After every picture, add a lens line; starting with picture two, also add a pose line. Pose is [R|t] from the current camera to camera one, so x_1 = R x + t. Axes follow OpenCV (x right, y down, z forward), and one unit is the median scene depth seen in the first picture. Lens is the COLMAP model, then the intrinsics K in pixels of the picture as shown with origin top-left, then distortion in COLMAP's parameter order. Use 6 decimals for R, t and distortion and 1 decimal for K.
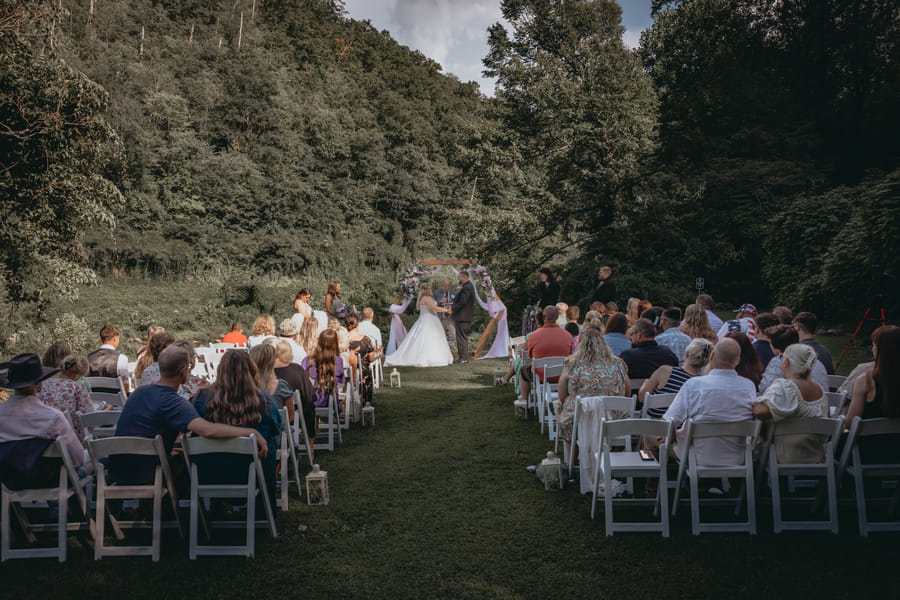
lens RADIAL K [[697.8, 0, 450.0], [0, 697.8, 300.0], [0, 0, 1]] dist [0.005605, 0.005451]
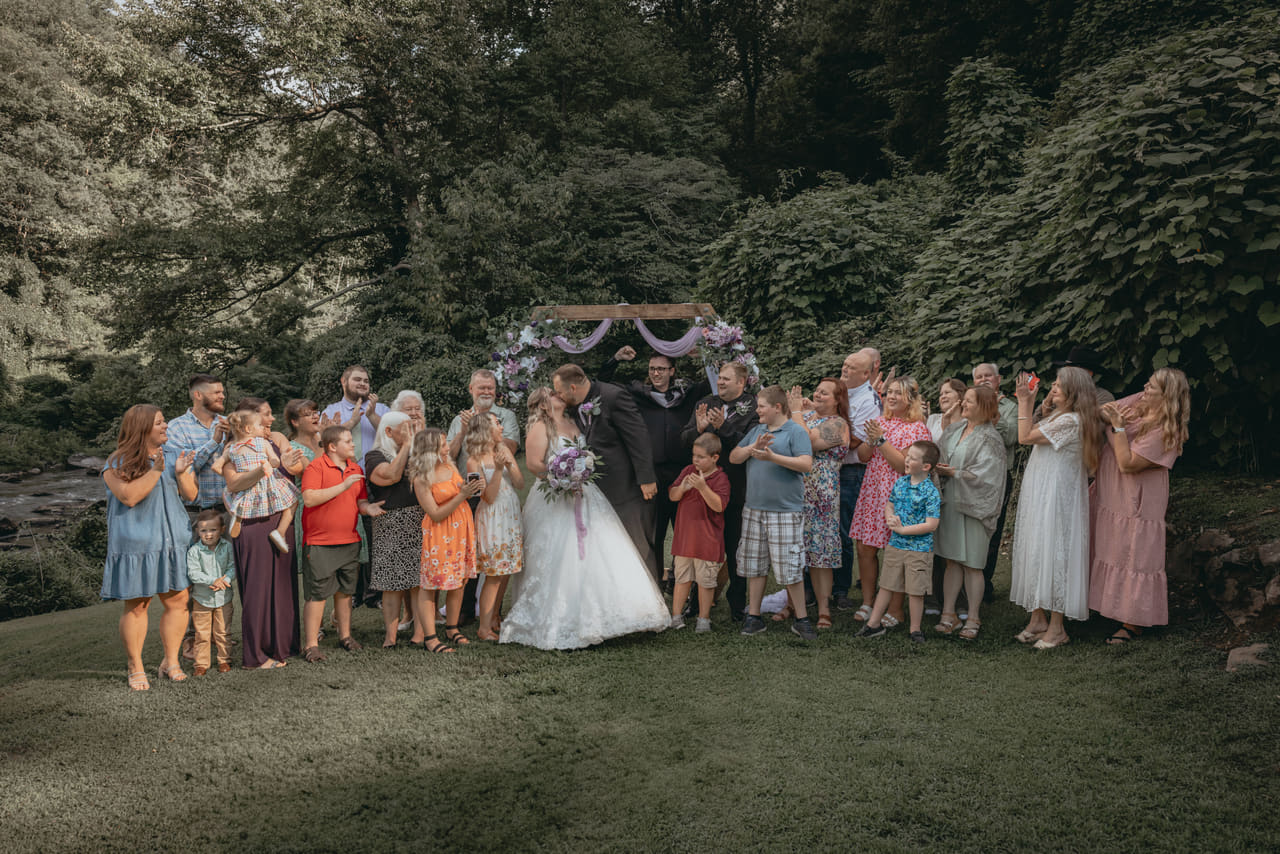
lens RADIAL K [[992.4, 0, 640.0], [0, 992.4, 427.0], [0, 0, 1]] dist [0.005605, 0.005451]
pose [[0.902262, -0.053716, 0.427828, 0.063568], [0.034916, 0.998053, 0.051676, -0.014959], [-0.429771, -0.031688, 0.902382, 0.240454]]
